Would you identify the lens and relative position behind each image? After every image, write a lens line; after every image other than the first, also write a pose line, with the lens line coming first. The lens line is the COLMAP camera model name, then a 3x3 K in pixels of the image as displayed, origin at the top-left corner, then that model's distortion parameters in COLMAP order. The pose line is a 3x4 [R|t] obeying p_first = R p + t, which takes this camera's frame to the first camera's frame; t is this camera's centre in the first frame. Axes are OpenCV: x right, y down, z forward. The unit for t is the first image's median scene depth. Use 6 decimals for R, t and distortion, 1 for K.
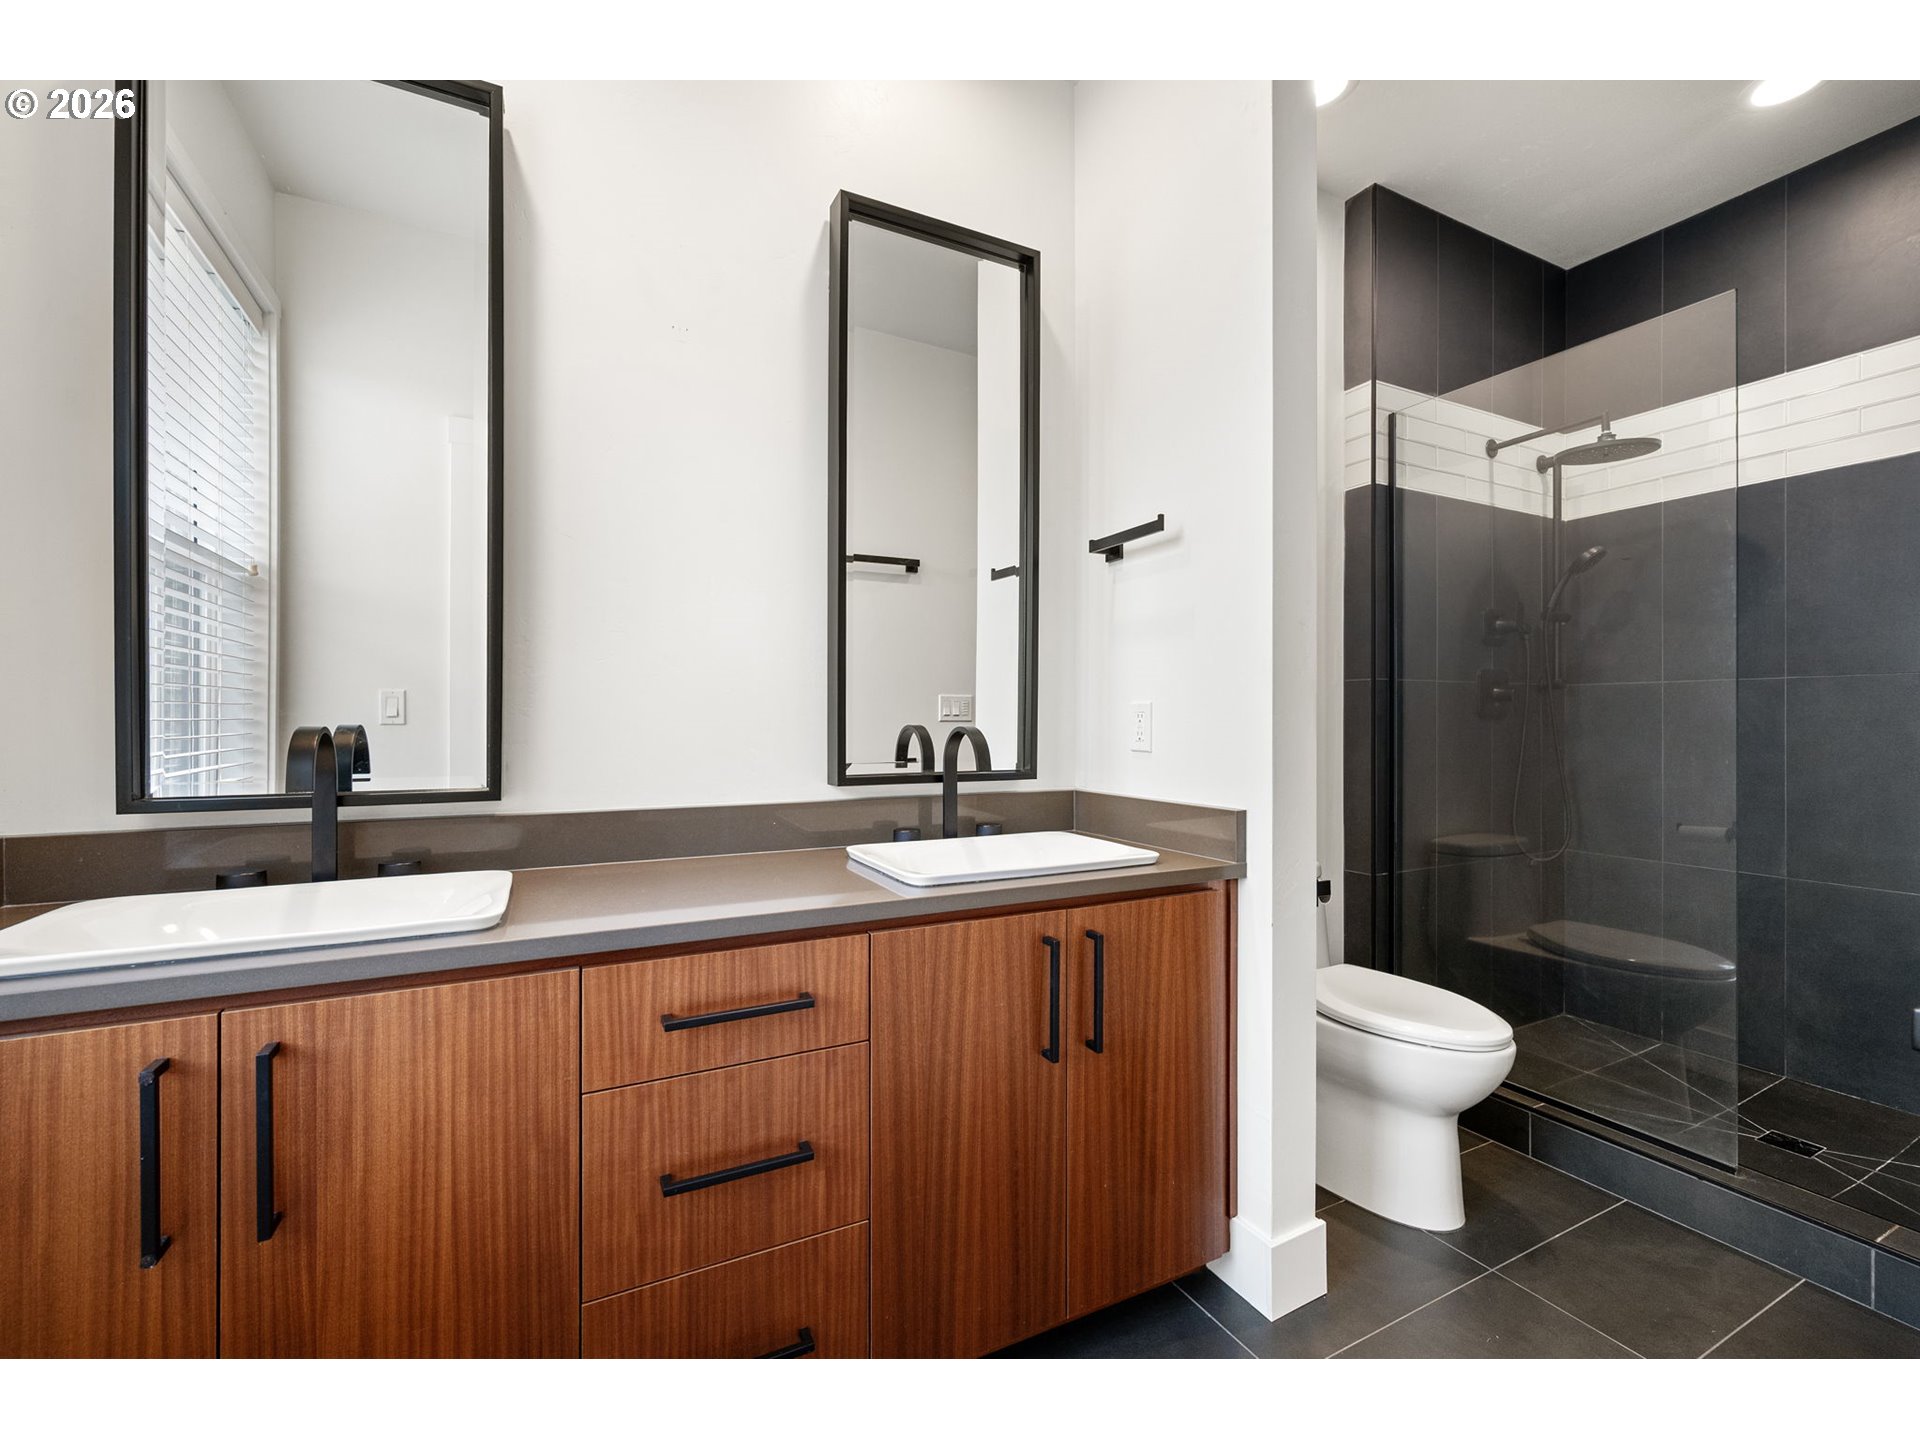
lens RADIAL K [[810.6, 0, 955.3], [0, 810.6, 721.4], [0, 0, 1]] dist [0.000636, 0.000147]
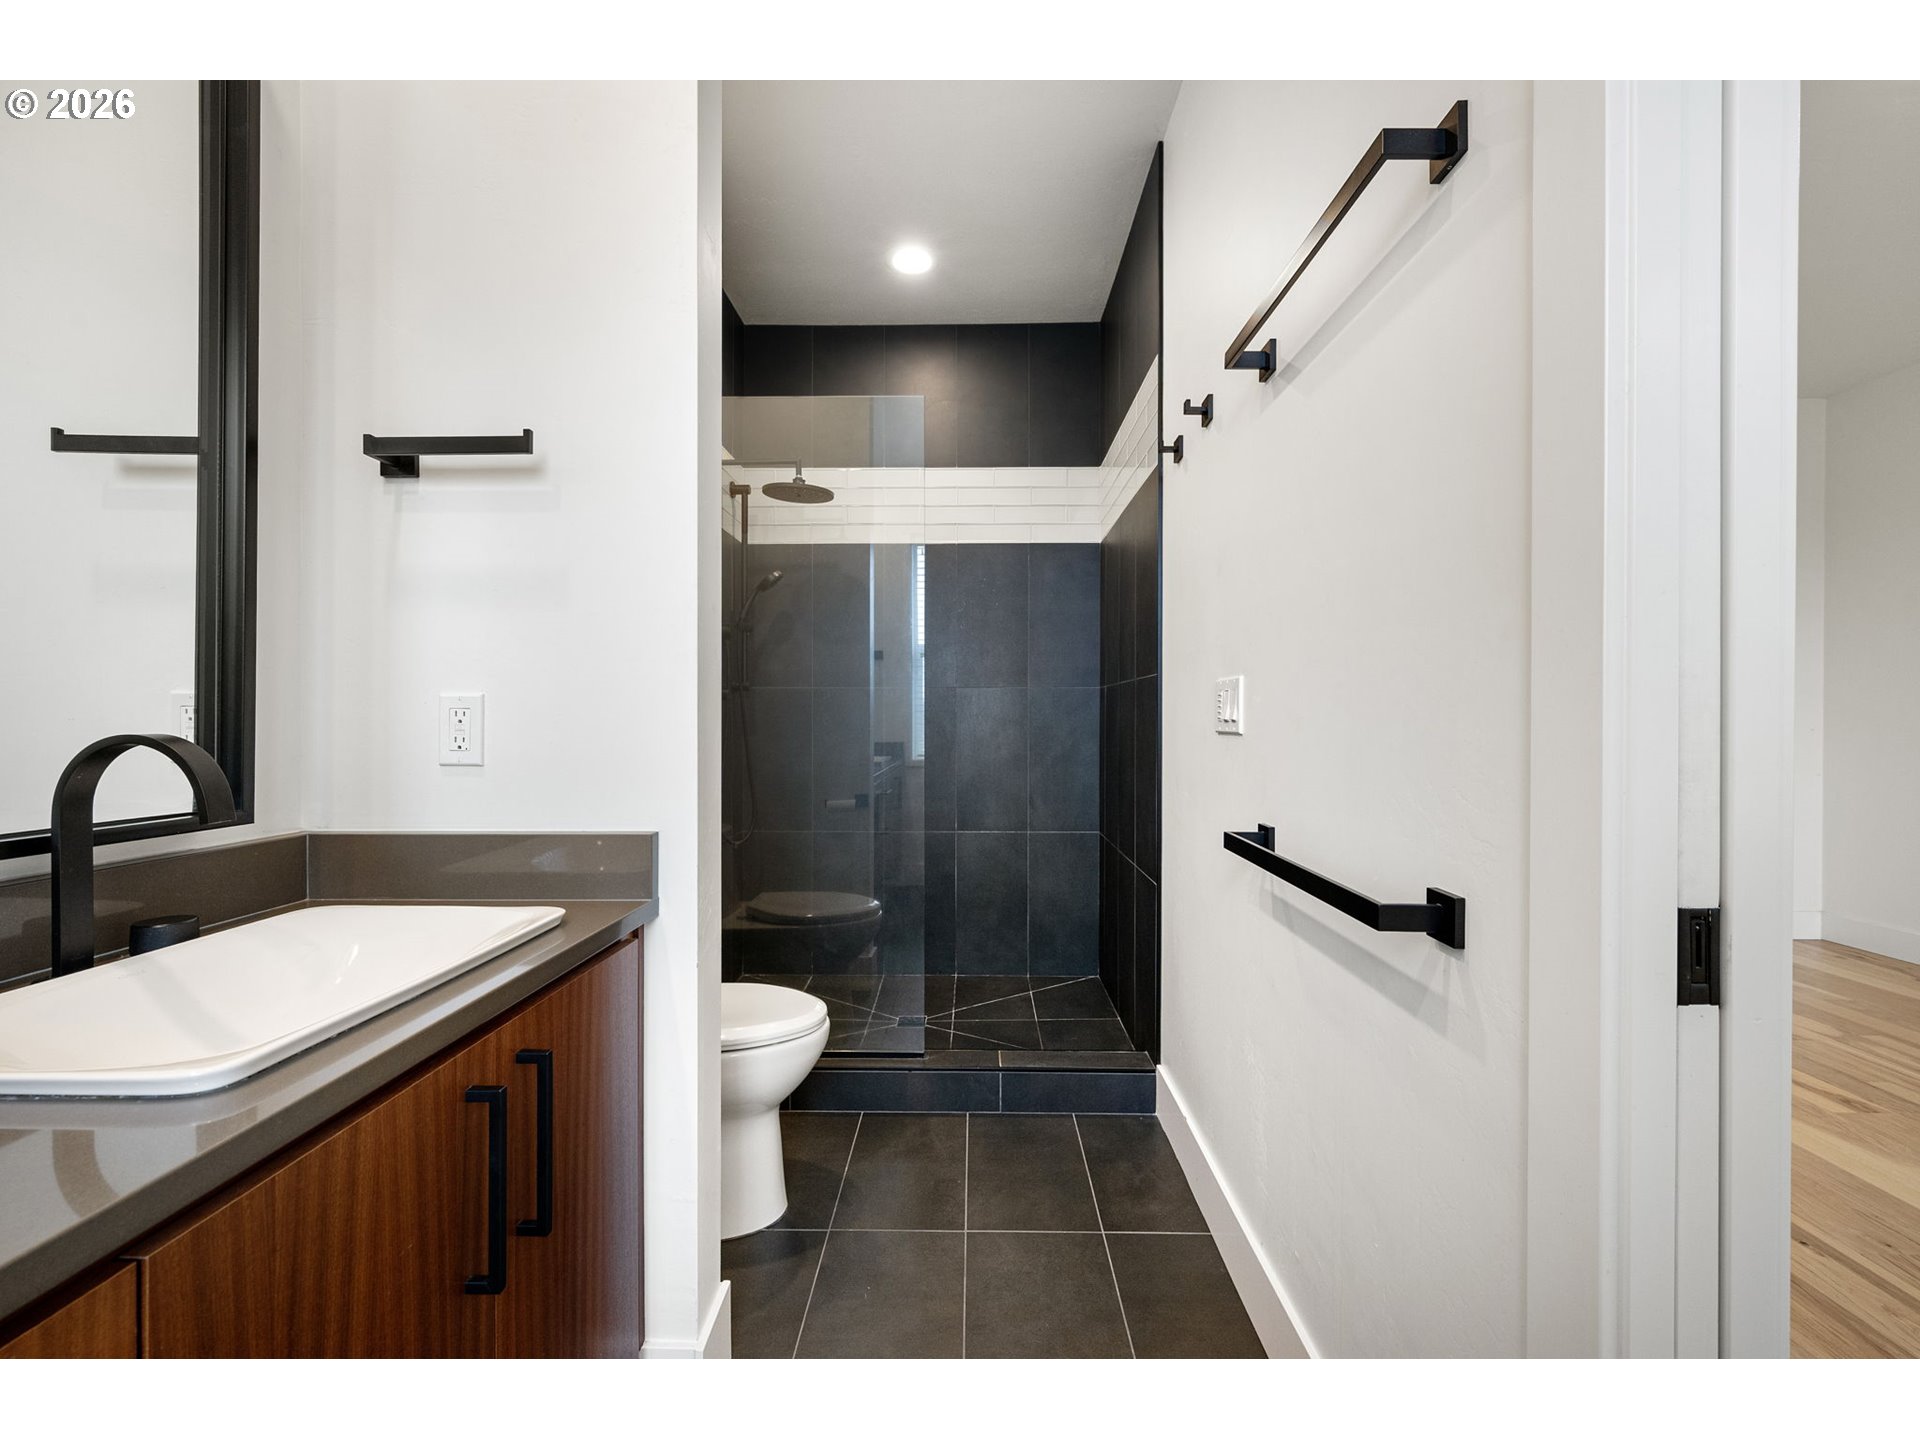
lens RADIAL K [[810.6, 0, 959.8], [0, 810.6, 722.2], [0, 0, 1]] dist [0.000636, 0.000147]
pose [[0.473574, -0.004046, 0.880745, -0.170398], [-0.001777, 0.999983, 0.005549, -0.003422], [-0.880752, -0.004193, 0.473559, 0.290816]]
